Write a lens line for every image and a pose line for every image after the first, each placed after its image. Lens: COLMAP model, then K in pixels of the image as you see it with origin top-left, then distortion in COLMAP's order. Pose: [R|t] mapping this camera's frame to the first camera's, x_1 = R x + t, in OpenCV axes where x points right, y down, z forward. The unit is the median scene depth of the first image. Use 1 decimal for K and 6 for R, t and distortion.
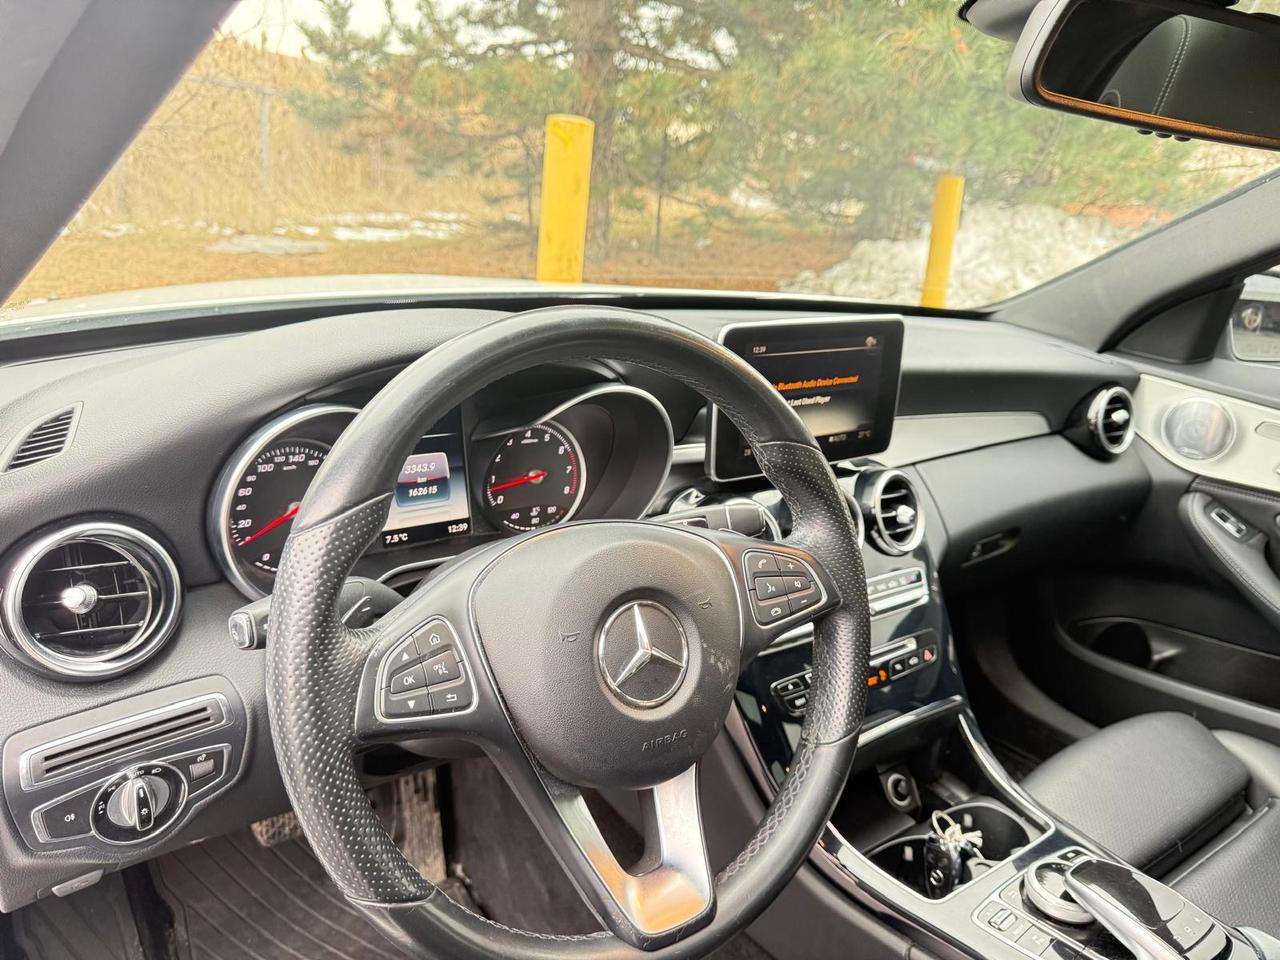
lens RADIAL K [[892.4, 0, 607.5], [0, 892.4, 486.7], [0, 0, 1]] dist [0.054718, -0.039609]
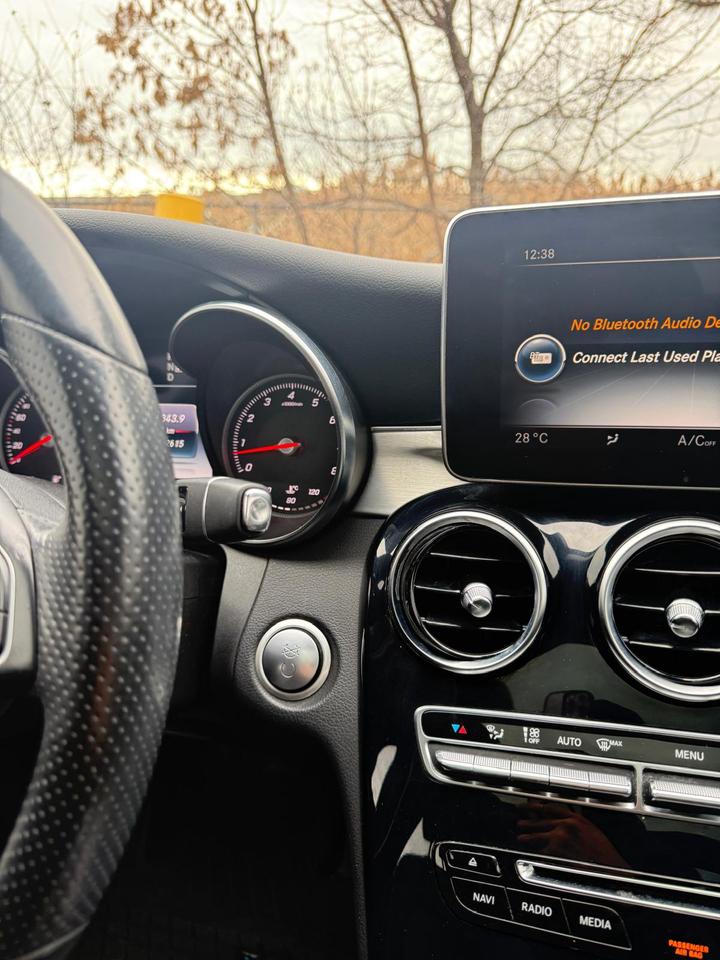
lens RADIAL K [[663.1, 0, 371.5], [0, 663.1, 494.6], [0, 0, 1]] dist [0.087752, -0.142954]
pose [[0.649702, 0.132991, -0.748466, 0.388784], [-0.168870, 0.985227, 0.028472, 0.001890], [0.741195, 0.107895, 0.662562, 0.584077]]
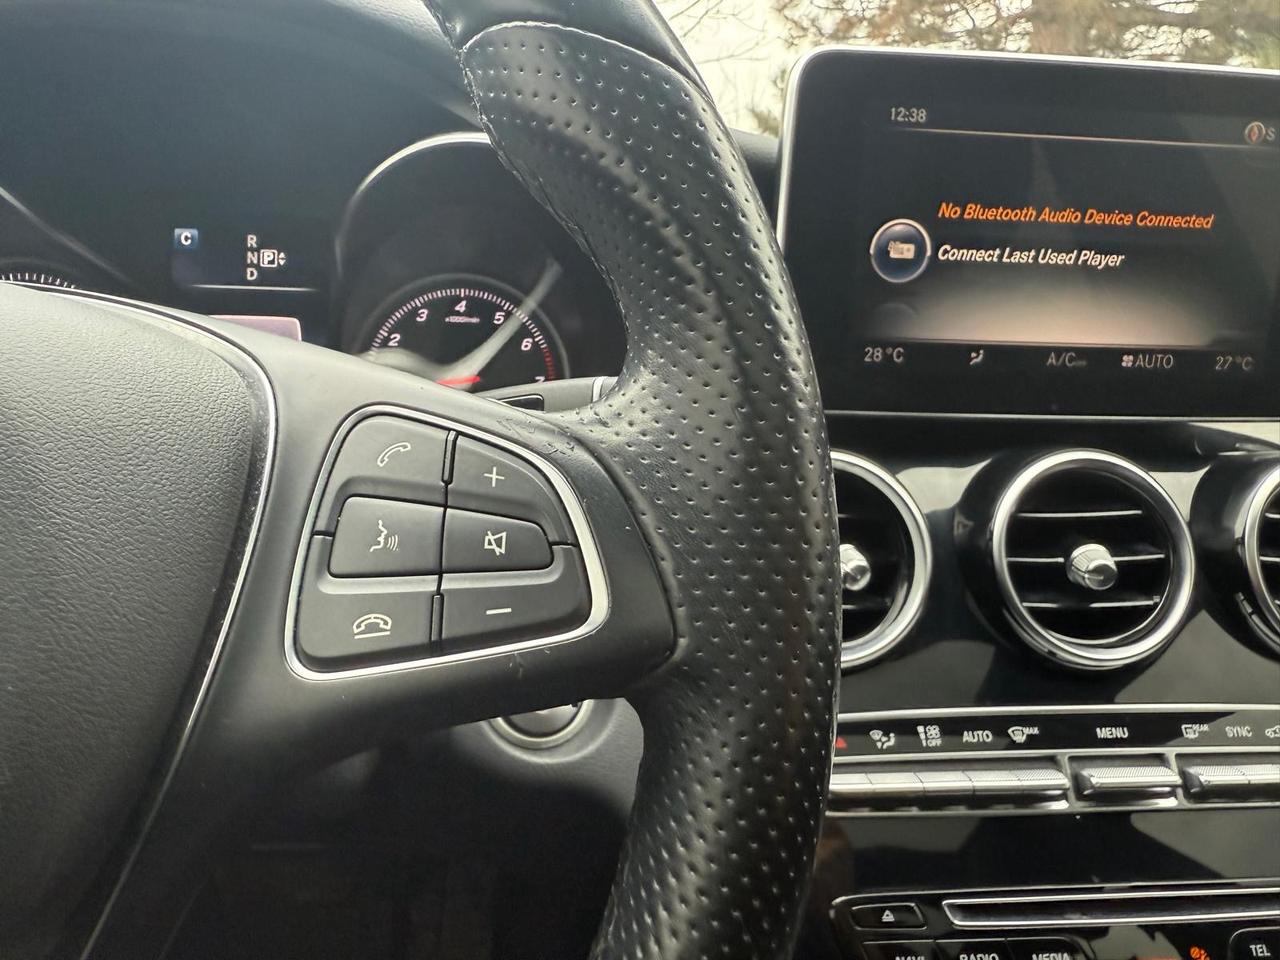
lens RADIAL K [[892.4, 0, 607.5], [0, 892.4, 486.7], [0, 0, 1]] dist [0.054718, -0.039609]
pose [[0.881853, 0.091660, -0.462530, 0.232335], [-0.135360, 0.988848, -0.062115, 0.066767], [0.451678, 0.117384, 0.884425, 0.499318]]
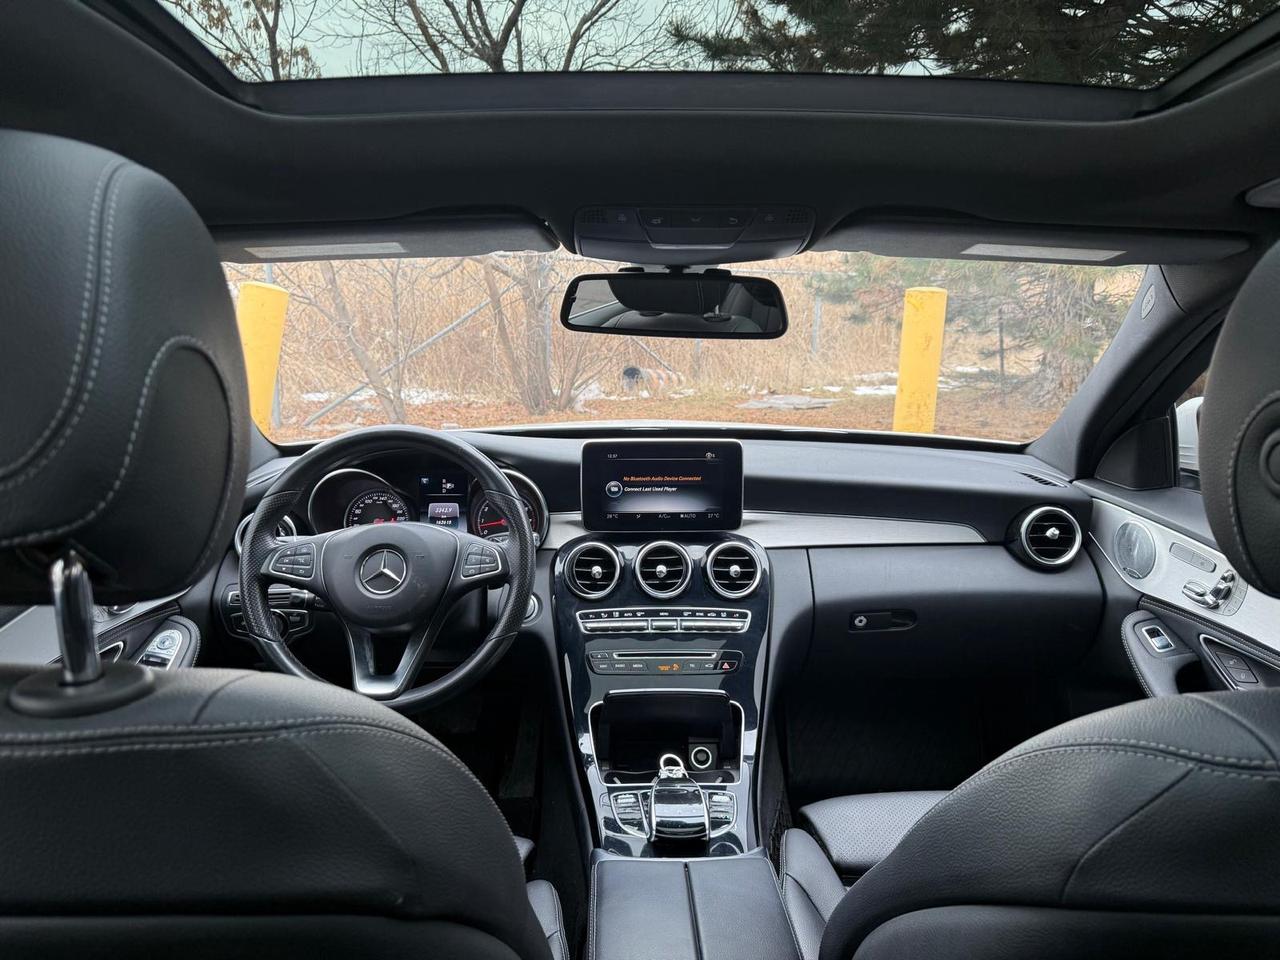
lens RADIAL K [[884.1, 0, 640.0], [0, 884.1, 480.0], [0, 0, 1]] dist [0.087752, -0.142954]
pose [[0.832004, 0.031130, -0.553895, 1.028129], [-0.126010, 0.982932, -0.134037, 0.100943], [0.540269, 0.181316, 0.821726, -0.320057]]
